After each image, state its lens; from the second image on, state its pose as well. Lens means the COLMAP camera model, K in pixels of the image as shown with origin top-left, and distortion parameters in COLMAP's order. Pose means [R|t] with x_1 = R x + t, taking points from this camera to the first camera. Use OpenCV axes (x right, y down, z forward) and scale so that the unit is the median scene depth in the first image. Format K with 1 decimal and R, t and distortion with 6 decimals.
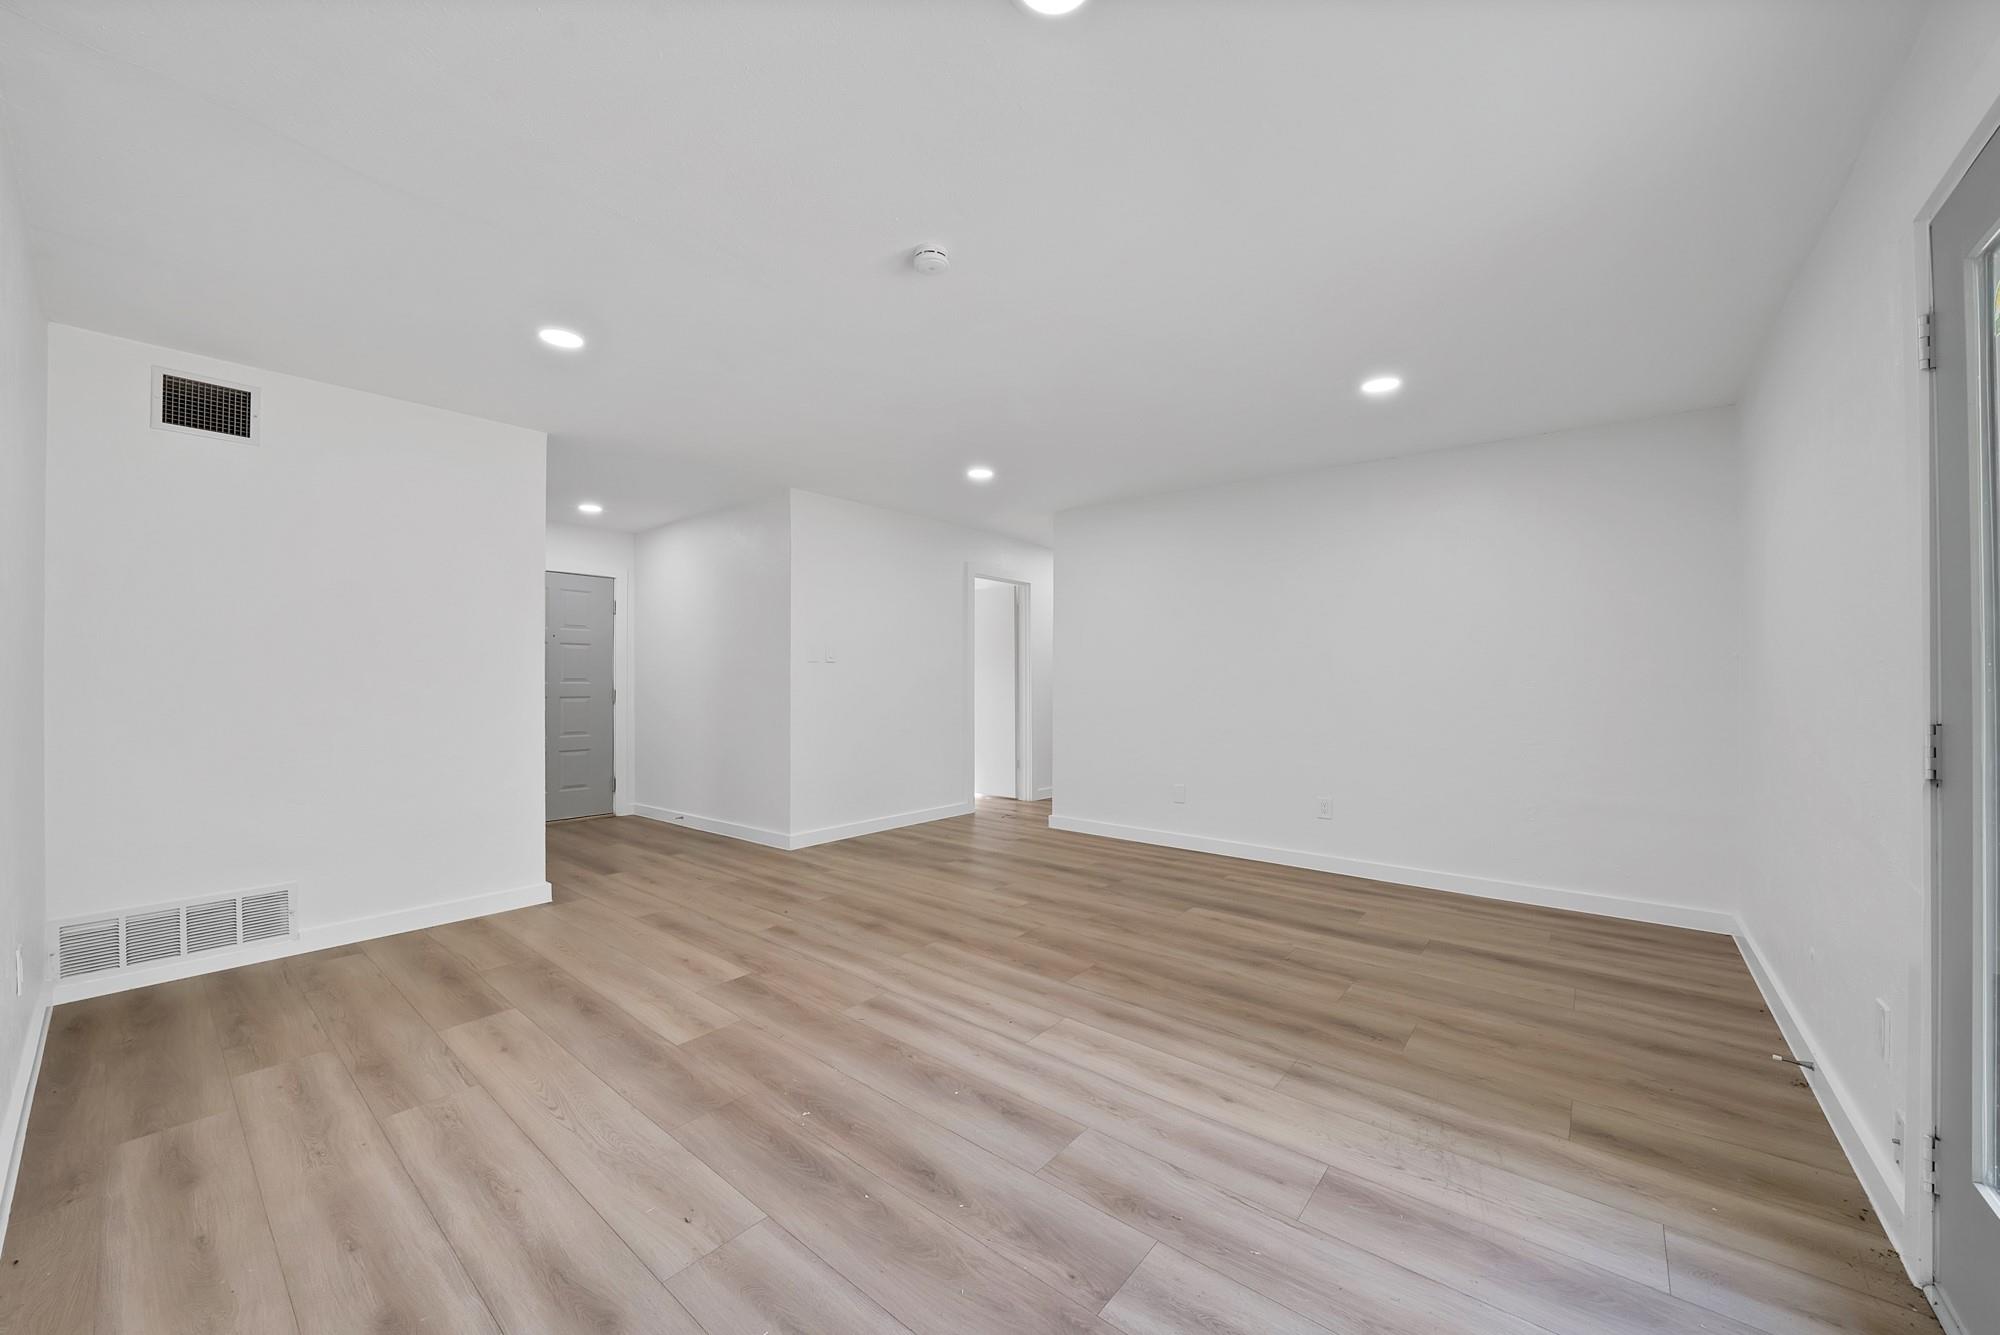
lens RADIAL K [[731.6, 0, 989.6], [0, 731.6, 649.6], [0, 0, 1]] dist [-0.019072, 0.000978]
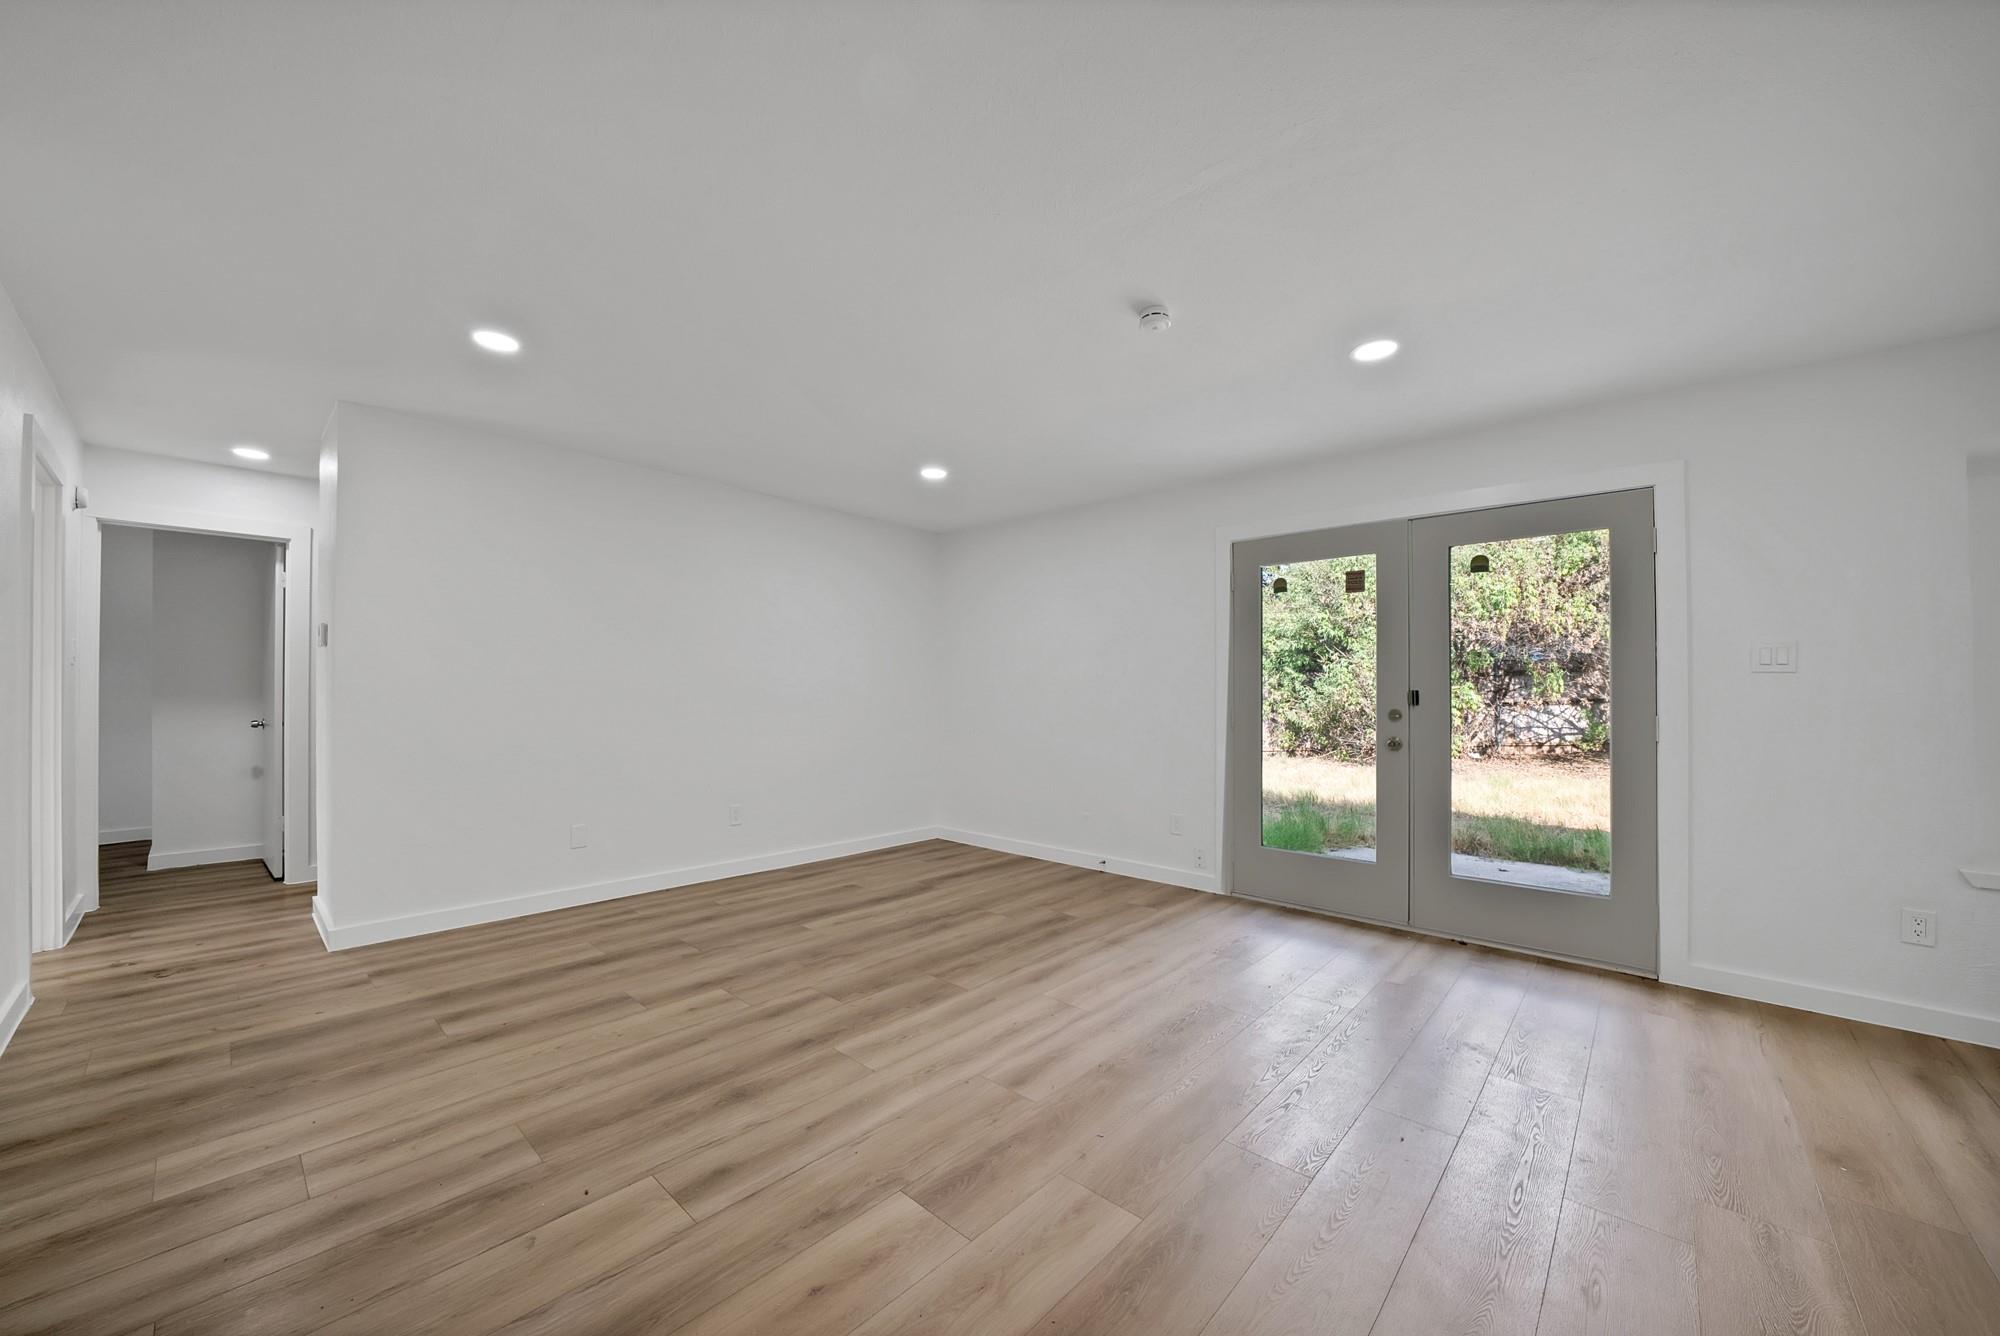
lens RADIAL K [[731.6, 0, 992.9], [0, 731.6, 690.4], [0, 0, 1]] dist [-0.019072, 0.000978]
pose [[0.058474, -0.000789, 0.998289, -0.867844], [-0.045071, 0.998978, 0.003430, 0.017309], [-0.997271, -0.045194, 0.058378, 0.845493]]
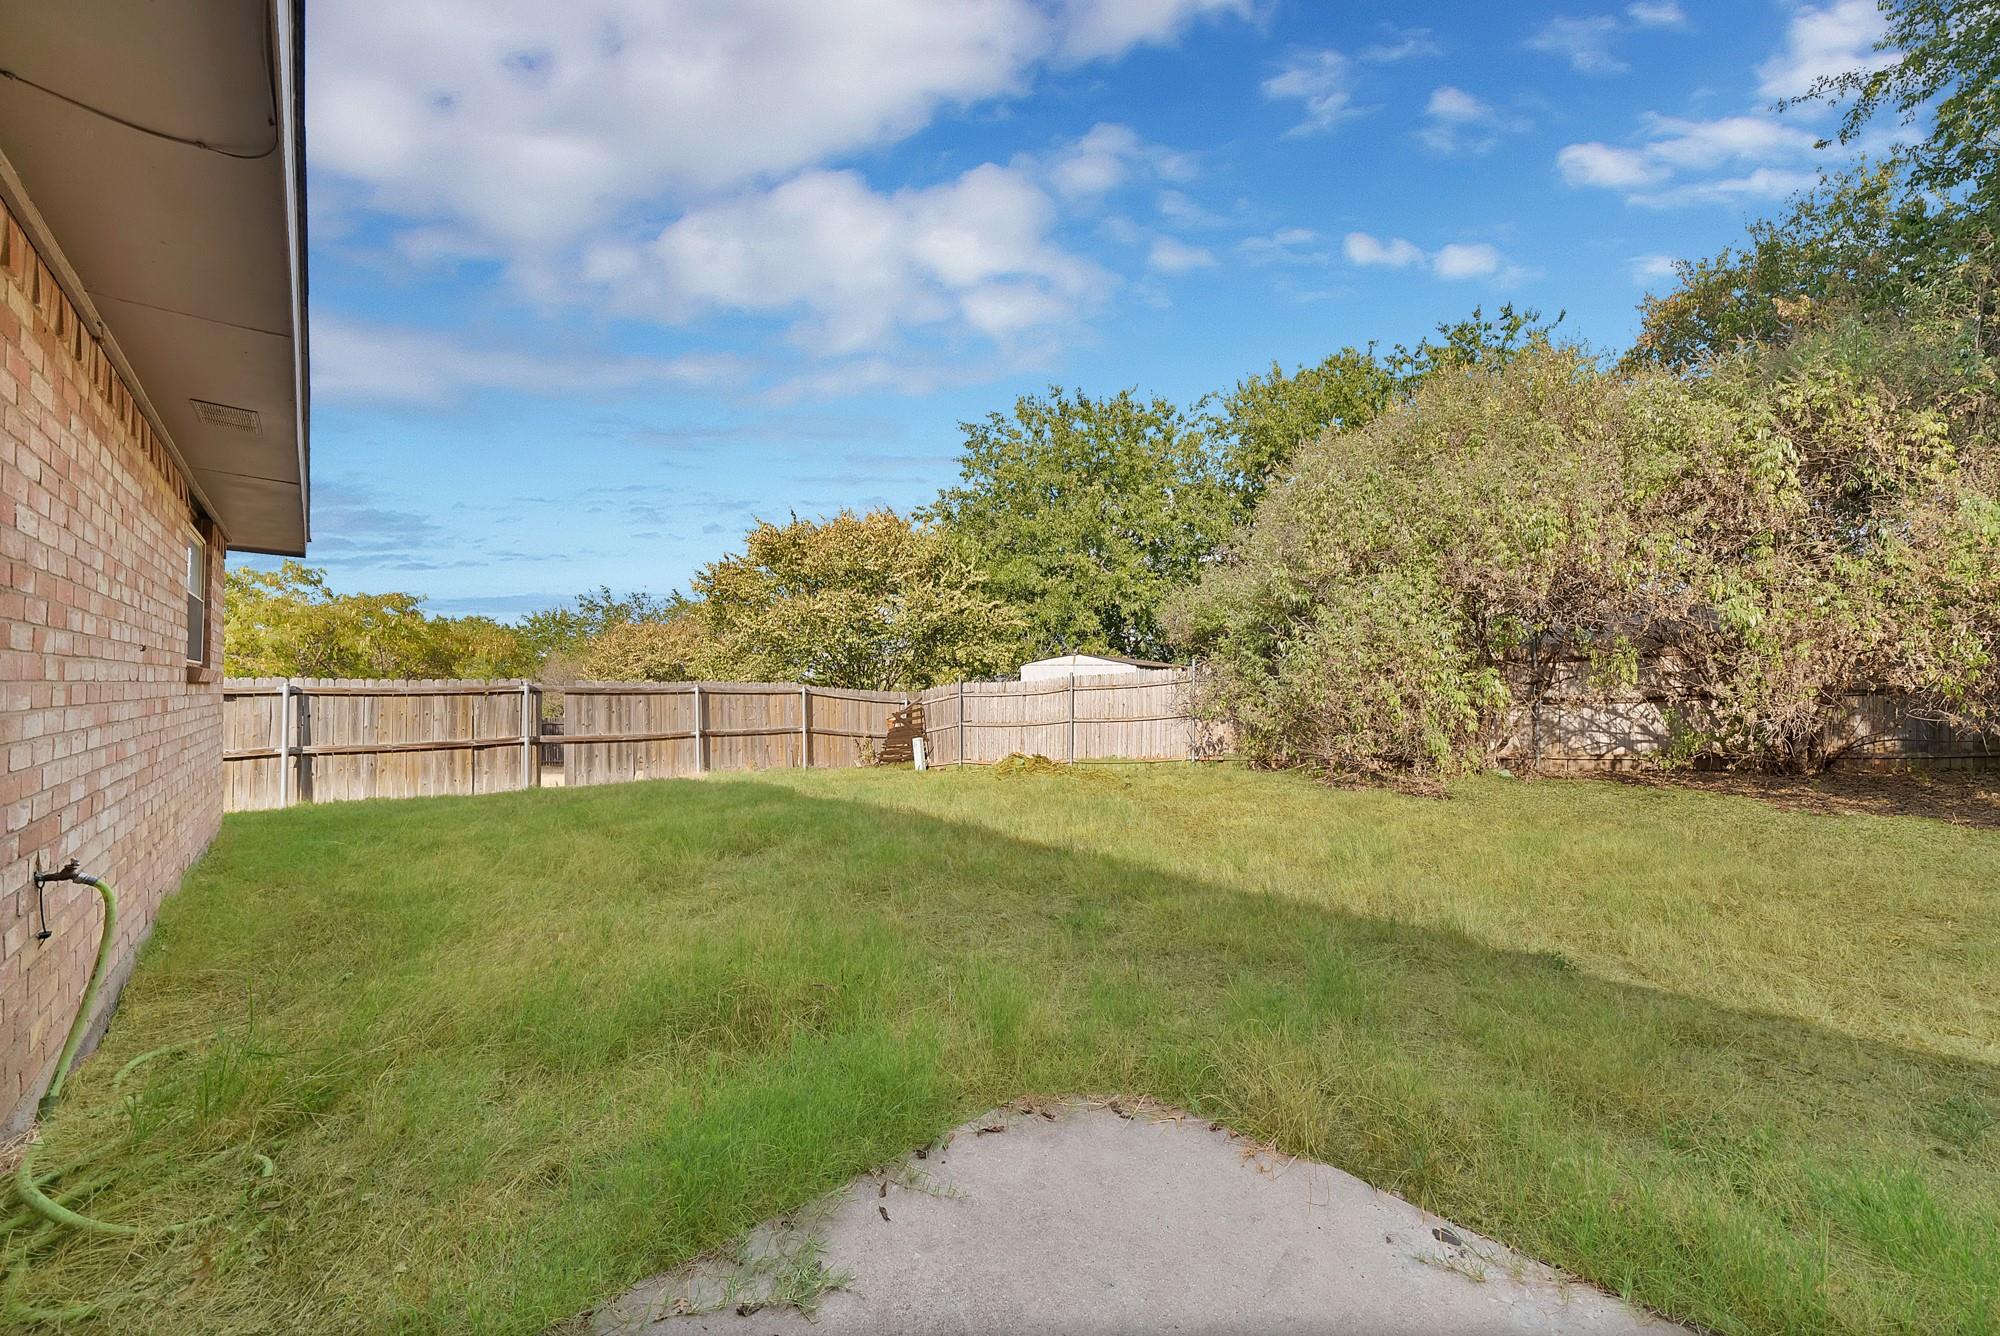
lens RADIAL K [[731.6, 0, 1007.4], [0, 731.6, 671.4], [0, 0, 1]] dist [-0.019072, 0.000978]
pose [[0.086525, 0.012122, 0.996176, -0.474986], [-0.046049, 0.998906, -0.008155, 0.007890], [-0.995185, -0.045167, 0.086989, 0.597986]]
